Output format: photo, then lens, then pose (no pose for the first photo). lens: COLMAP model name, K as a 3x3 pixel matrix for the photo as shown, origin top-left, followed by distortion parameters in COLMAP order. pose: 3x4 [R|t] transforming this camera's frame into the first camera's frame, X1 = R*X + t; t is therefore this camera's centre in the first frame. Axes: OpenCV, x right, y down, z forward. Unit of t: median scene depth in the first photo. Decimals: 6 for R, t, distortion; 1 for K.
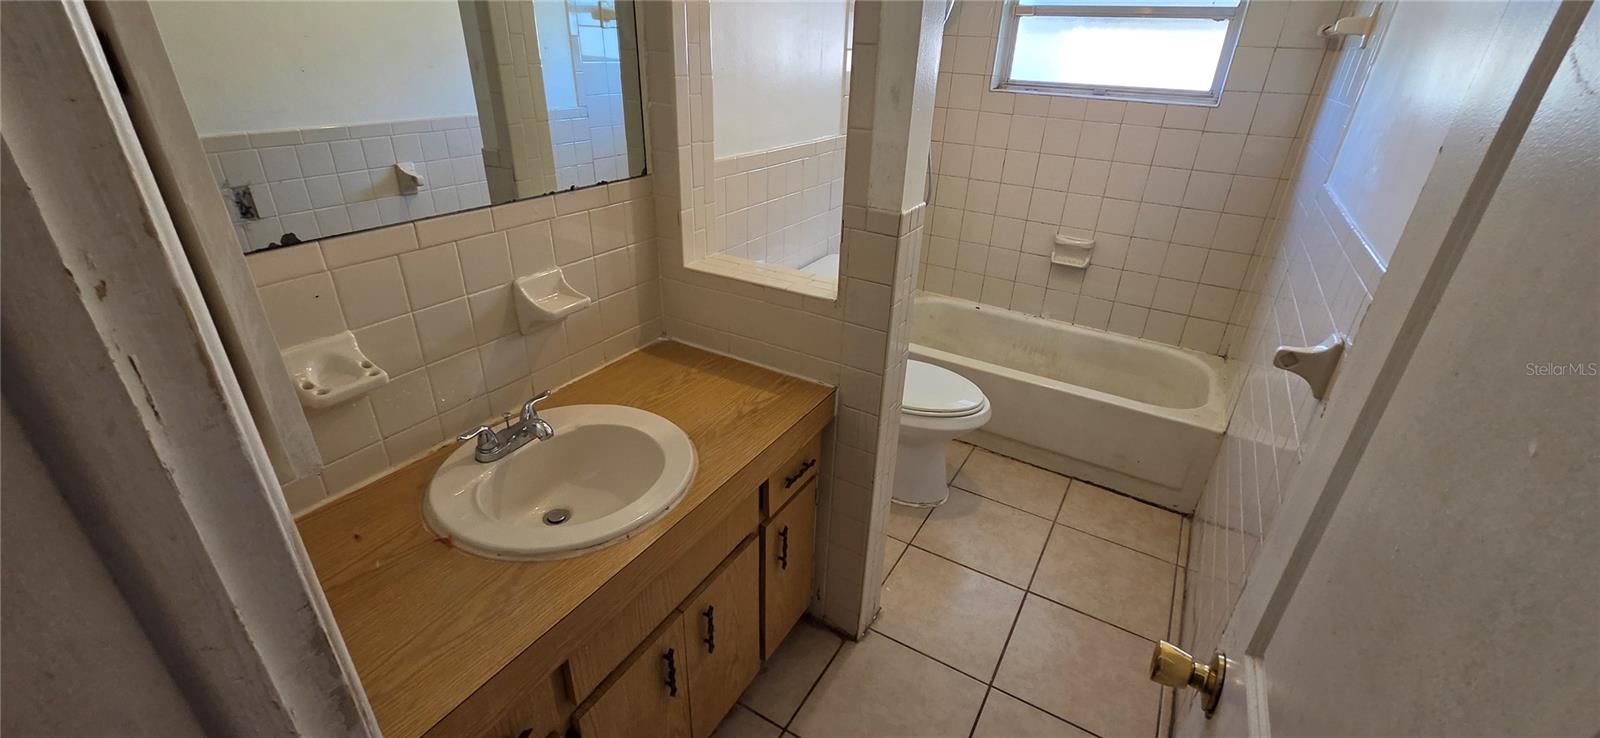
lens RADIAL K [[658.9, 0, 795.6], [0, 658.9, 371.2], [0, 0, 1]] dist [-0.003246, -0.000139]
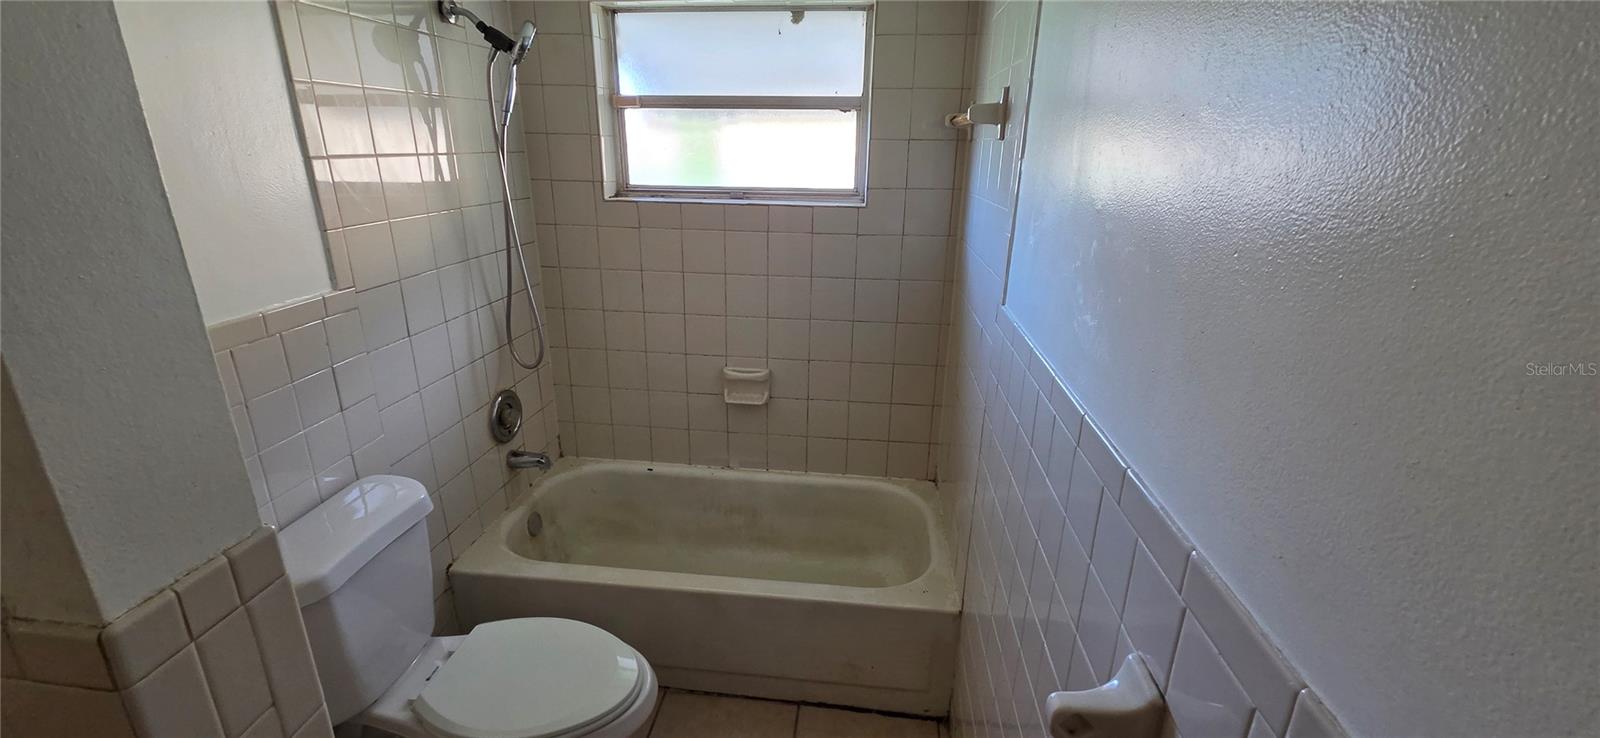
lens RADIAL K [[658.9, 0, 795.6], [0, 658.9, 371.2], [0, 0, 1]] dist [-0.003246, -0.000139]
pose [[0.909842, -0.156050, 0.384495, 0.178063], [0.202311, 0.975824, -0.082689, -0.128163], [-0.362296, 0.153021, 0.919416, 0.252249]]
